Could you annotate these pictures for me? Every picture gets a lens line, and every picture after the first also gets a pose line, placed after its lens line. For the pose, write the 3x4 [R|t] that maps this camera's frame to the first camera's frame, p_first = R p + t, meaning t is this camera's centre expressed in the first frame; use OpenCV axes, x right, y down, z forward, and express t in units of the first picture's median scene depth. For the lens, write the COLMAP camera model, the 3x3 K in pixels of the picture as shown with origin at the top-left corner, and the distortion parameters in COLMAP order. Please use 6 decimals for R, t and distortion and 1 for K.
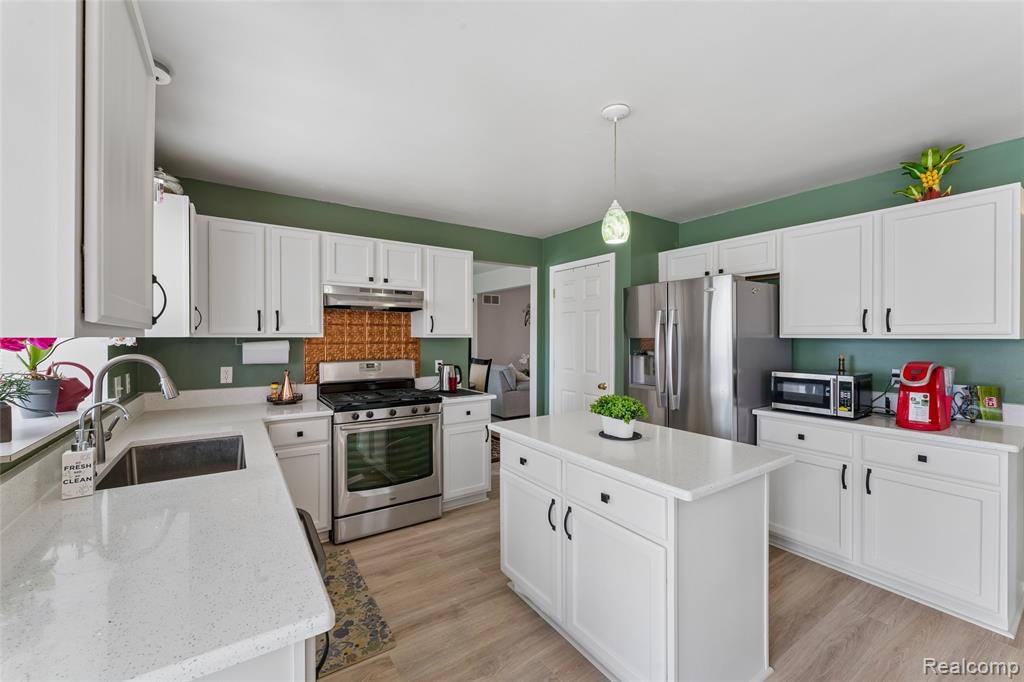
lens RADIAL K [[417.0, 0, 509.1], [0, 417.0, 336.9], [0, 0, 1]] dist [-0.001254, -0.000087]
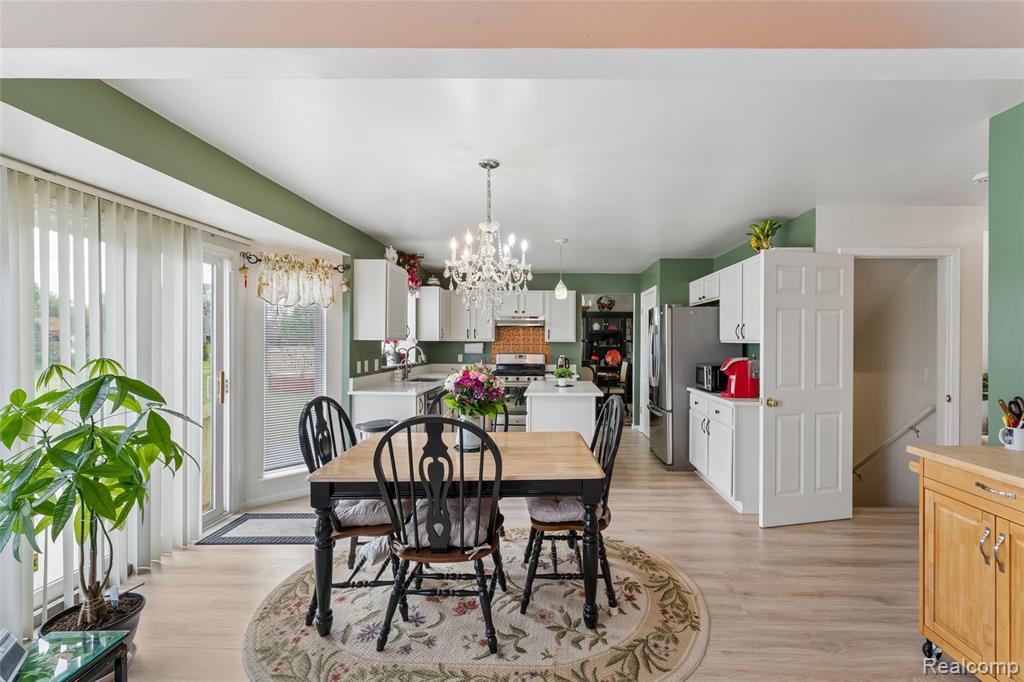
lens RADIAL K [[417.0, 0, 514.2], [0, 417.0, 342.3], [0, 0, 1]] dist [-0.001254, -0.000087]
pose [[0.788927, 0.005141, -0.614465, 0.925451], [-0.005507, 0.999984, 0.001295, 0.002229], [0.614462, 0.002363, 0.788943, -0.589992]]
